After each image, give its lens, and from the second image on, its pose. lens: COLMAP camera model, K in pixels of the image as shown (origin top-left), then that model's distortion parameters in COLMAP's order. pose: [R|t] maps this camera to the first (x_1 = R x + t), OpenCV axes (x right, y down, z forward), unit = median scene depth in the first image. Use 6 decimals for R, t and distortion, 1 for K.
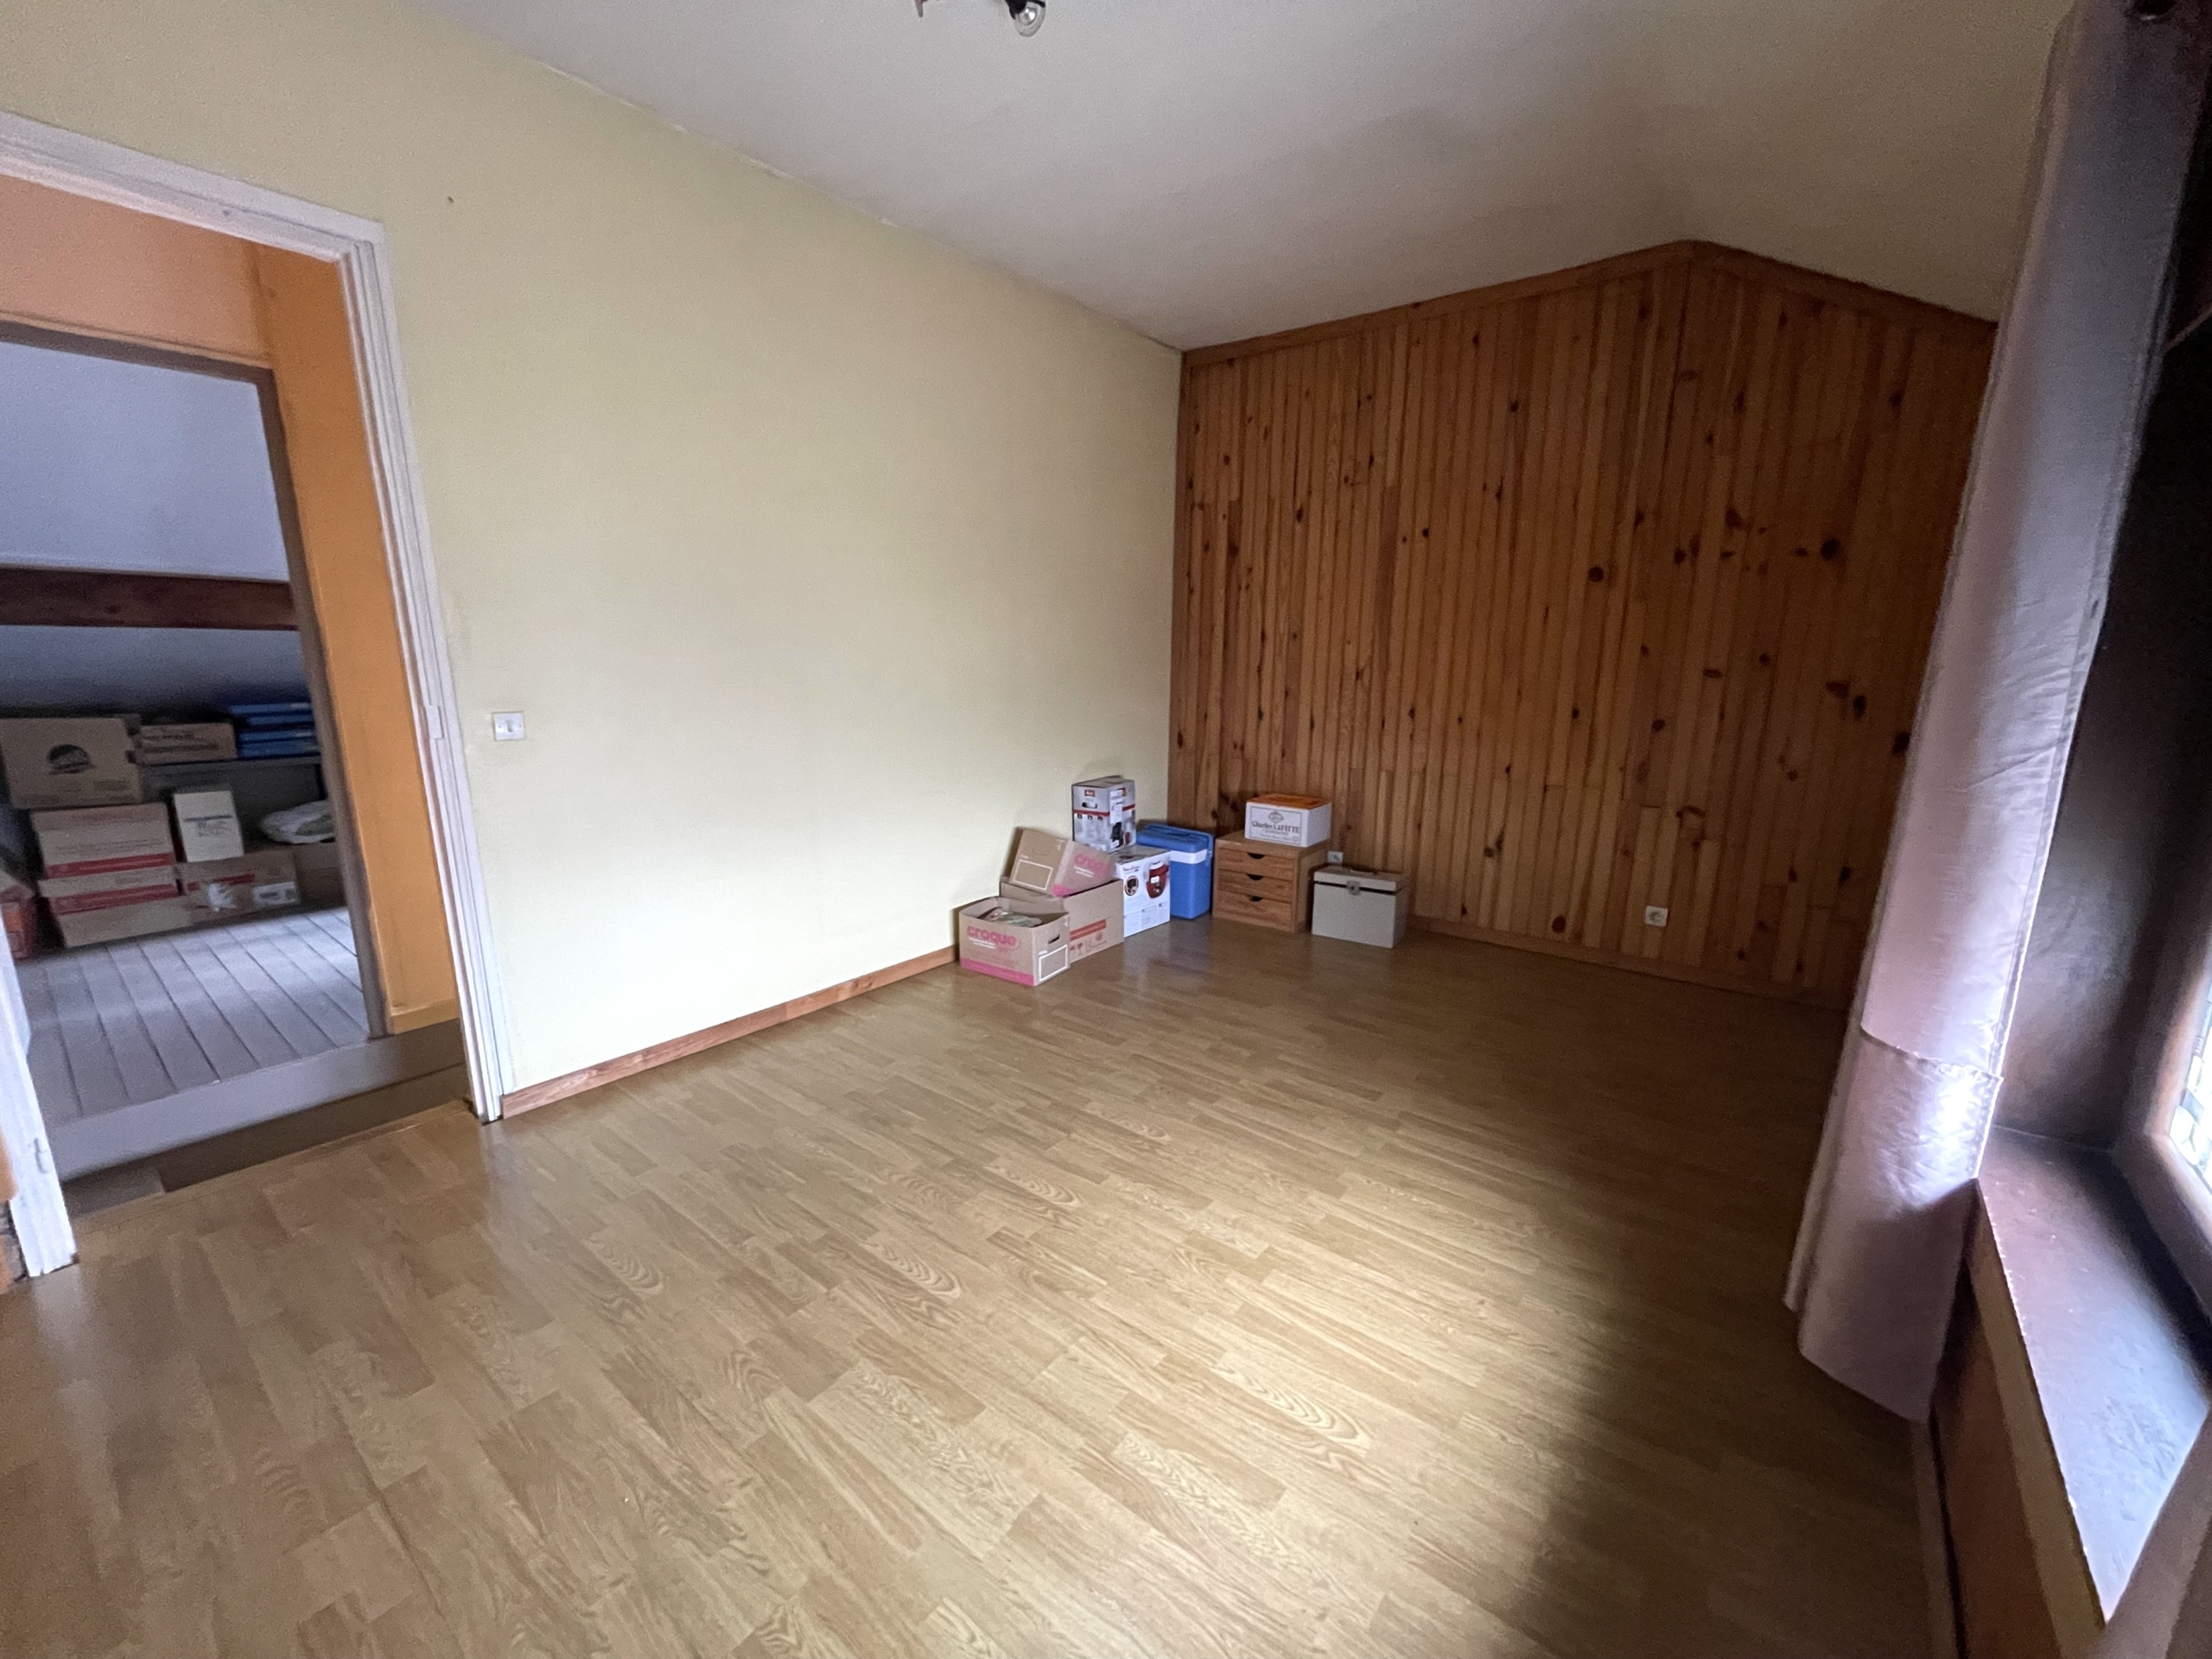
lens RADIAL K [[889.3, 0, 1104.0], [0, 889.3, 825.6], [0, 0, 1]] dist [-0.000656, -0.000464]
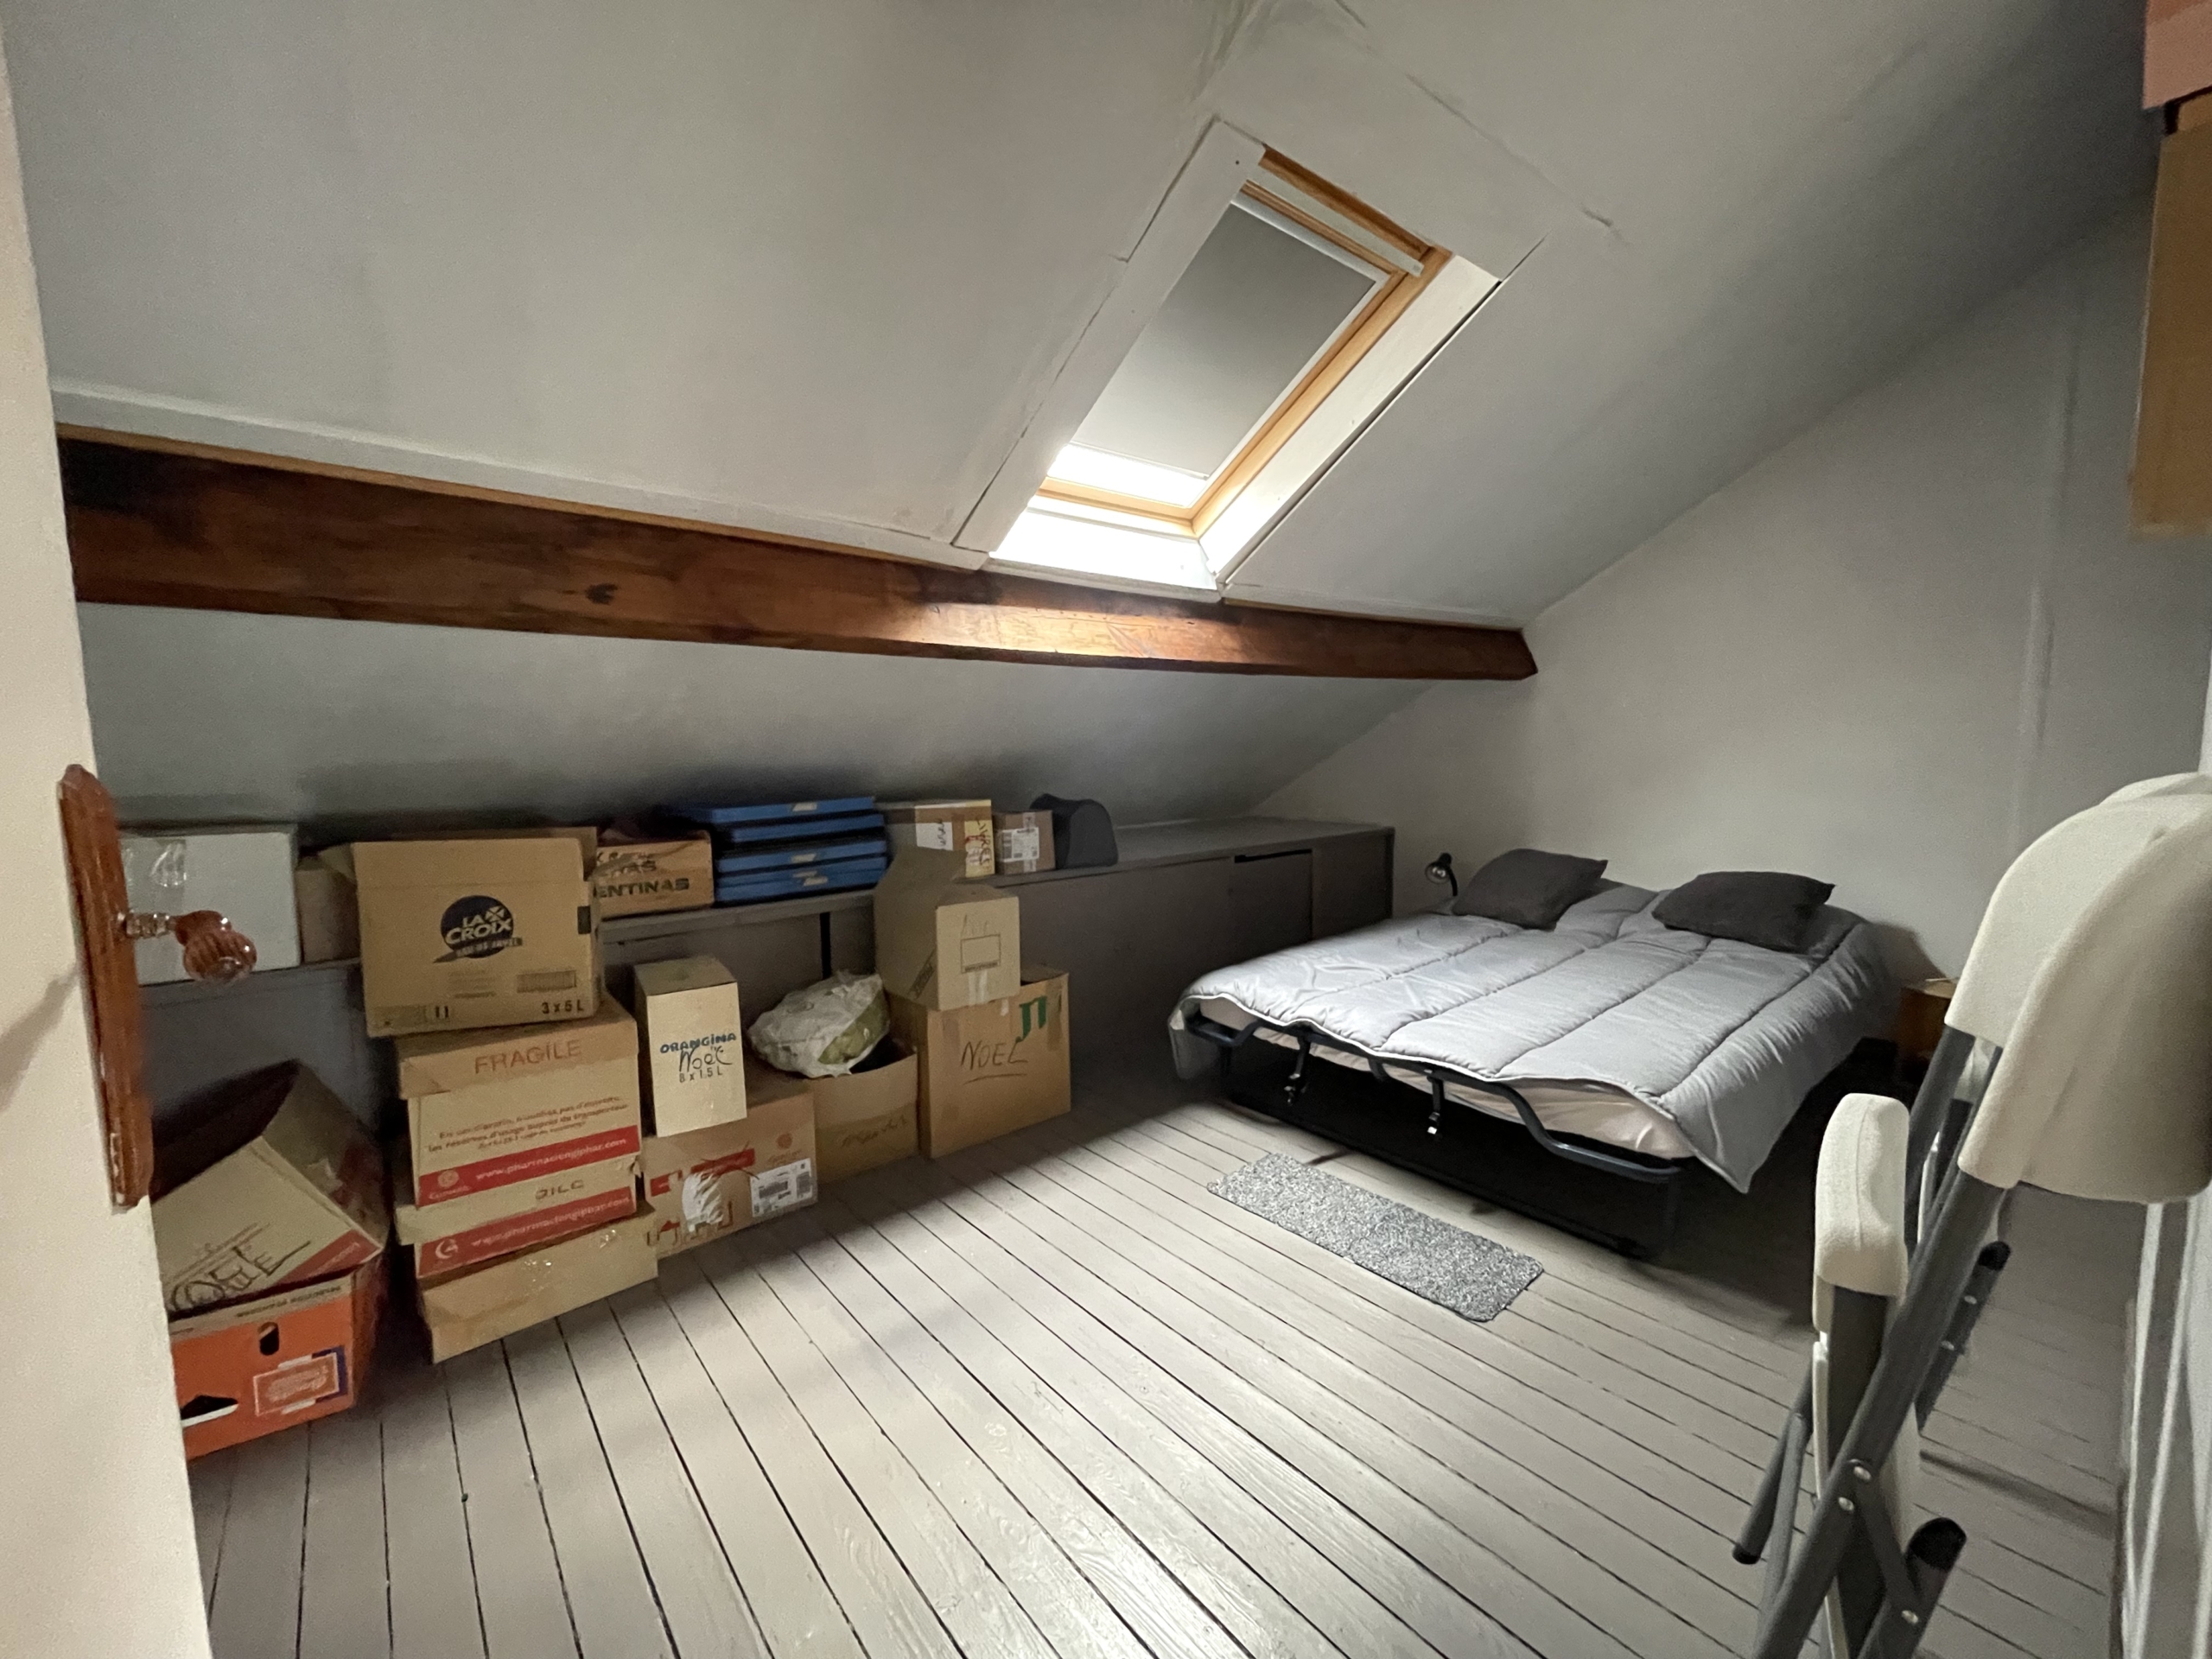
lens RADIAL K [[889.3, 0, 1104.0], [0, 889.3, 836.7], [0, 0, 1]] dist [-0.000656, -0.000464]
pose [[0.980830, 0.006708, -0.194751, -0.705215], [-0.025688, 0.995136, -0.095099, -0.079152], [0.193166, 0.098279, 0.976232, 0.565891]]
